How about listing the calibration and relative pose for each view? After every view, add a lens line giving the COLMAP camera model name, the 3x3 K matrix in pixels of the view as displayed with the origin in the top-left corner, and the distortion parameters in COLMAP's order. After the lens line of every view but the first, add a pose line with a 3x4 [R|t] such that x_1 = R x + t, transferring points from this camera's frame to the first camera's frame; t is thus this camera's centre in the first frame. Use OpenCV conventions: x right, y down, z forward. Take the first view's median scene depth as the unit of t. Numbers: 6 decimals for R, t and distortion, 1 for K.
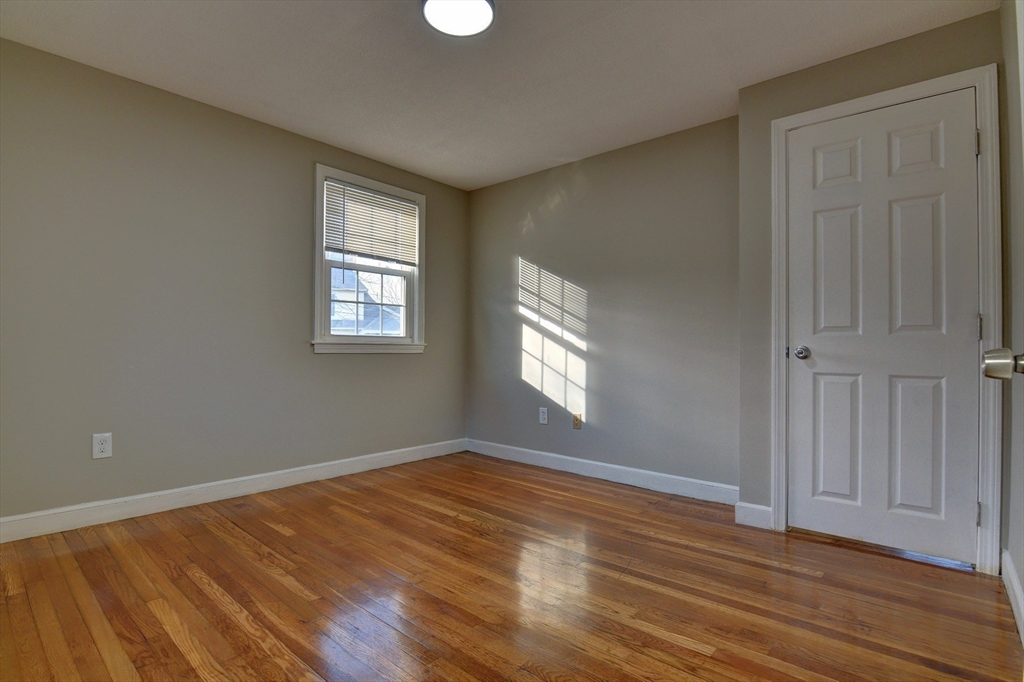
lens RADIAL K [[498.5, 0, 506.9], [0, 498.5, 342.9], [0, 0, 1]] dist [-0.024797, -0.001869]
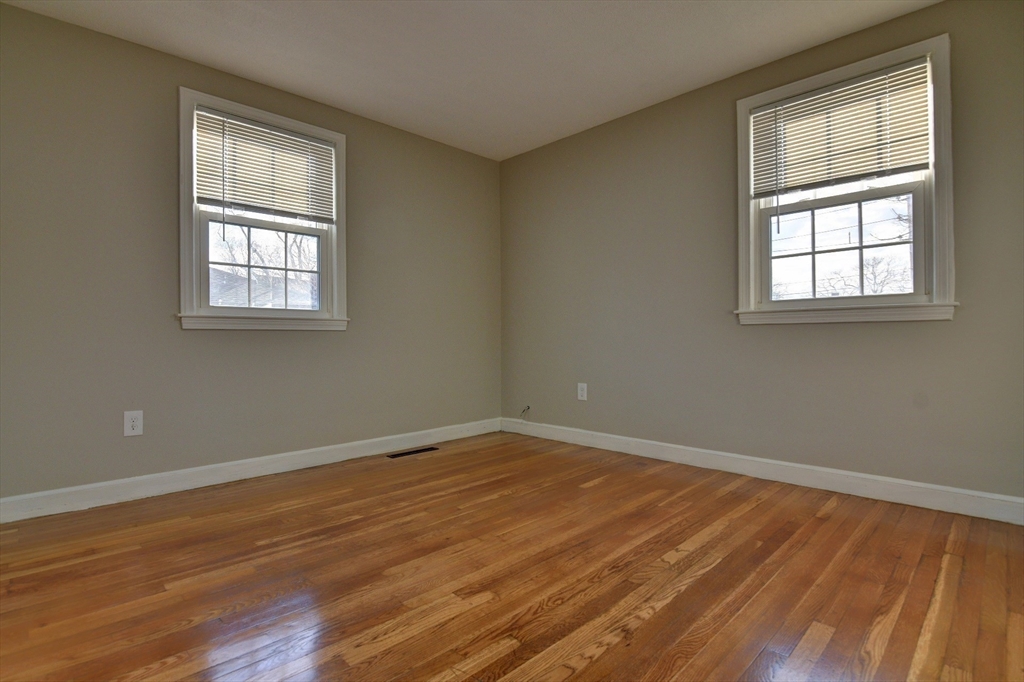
lens RADIAL K [[498.5, 0, 503.4], [0, 498.5, 337.4], [0, 0, 1]] dist [-0.024797, -0.001869]
pose [[-0.078522, -0.008680, -0.996875, 0.582382], [0.014658, 0.999844, -0.009860, 0.054612], [0.996805, -0.015387, -0.078382, 0.785410]]
